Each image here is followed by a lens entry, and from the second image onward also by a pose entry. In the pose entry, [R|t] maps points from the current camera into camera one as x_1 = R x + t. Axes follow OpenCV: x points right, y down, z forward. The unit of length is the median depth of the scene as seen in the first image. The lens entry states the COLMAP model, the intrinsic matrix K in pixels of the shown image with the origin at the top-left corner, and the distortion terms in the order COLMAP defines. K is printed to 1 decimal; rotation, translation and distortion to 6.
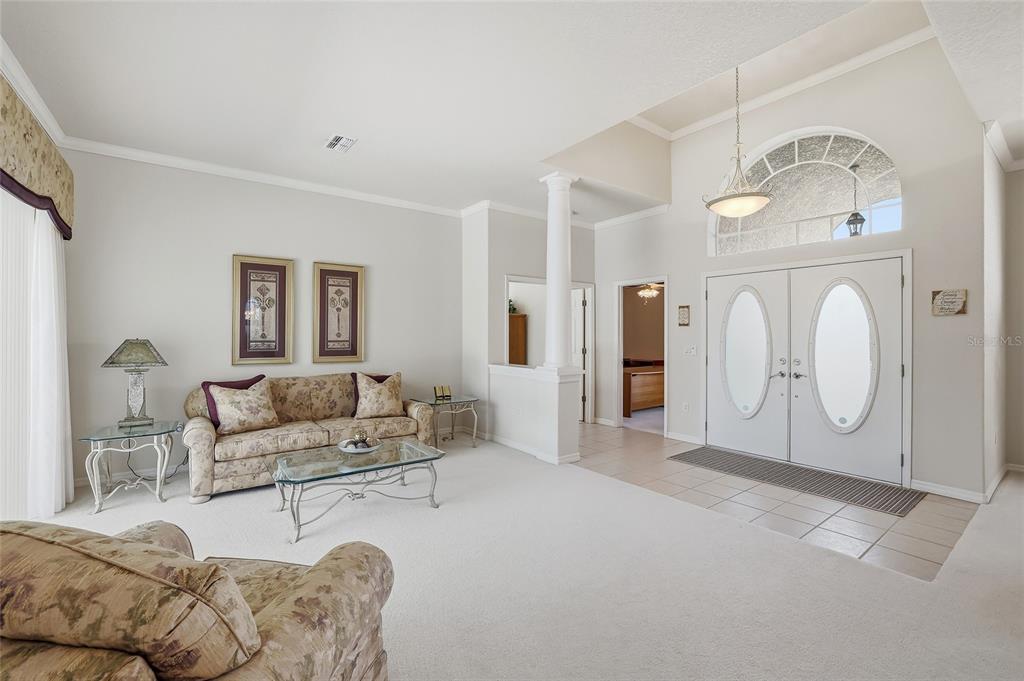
lens RADIAL K [[442.4, 0, 512.0], [0, 442.4, 340.5], [0, 0, 1]] dist [-0.035200, 0.014541]
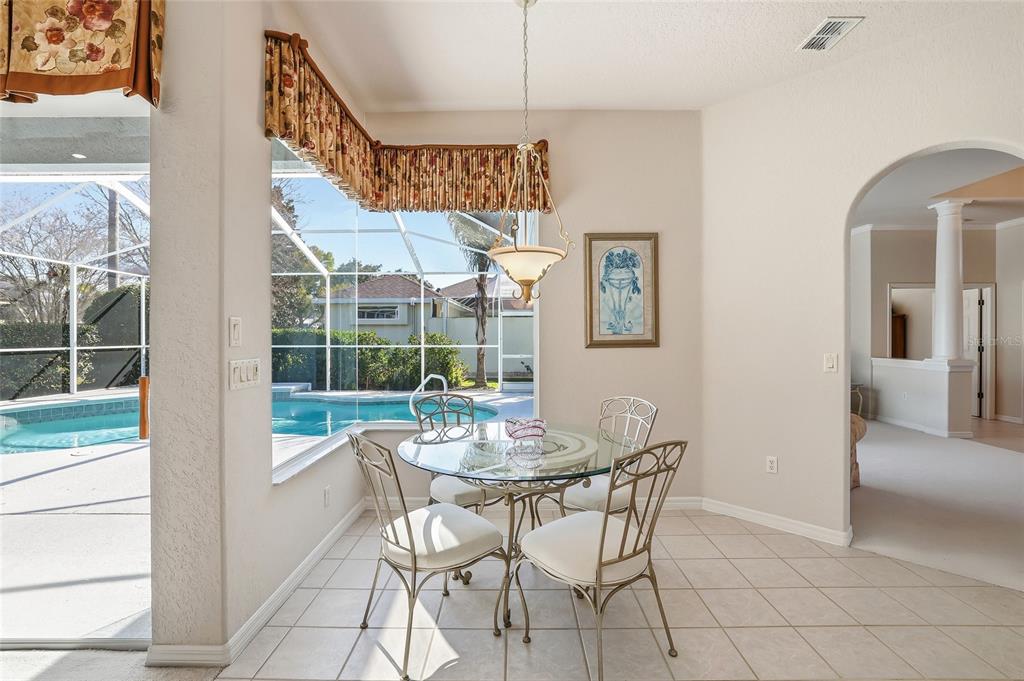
lens RADIAL K [[469.0, 0, 512.0], [0, 469.0, 340.5], [0, 0, 1]] dist [-0.002044, 0.000401]
pose [[0.804042, 0.002043, -0.594569, -0.081433], [-0.000950, 0.999997, 0.002151, 0.004385], [0.594572, -0.001165, 0.804041, -0.644806]]
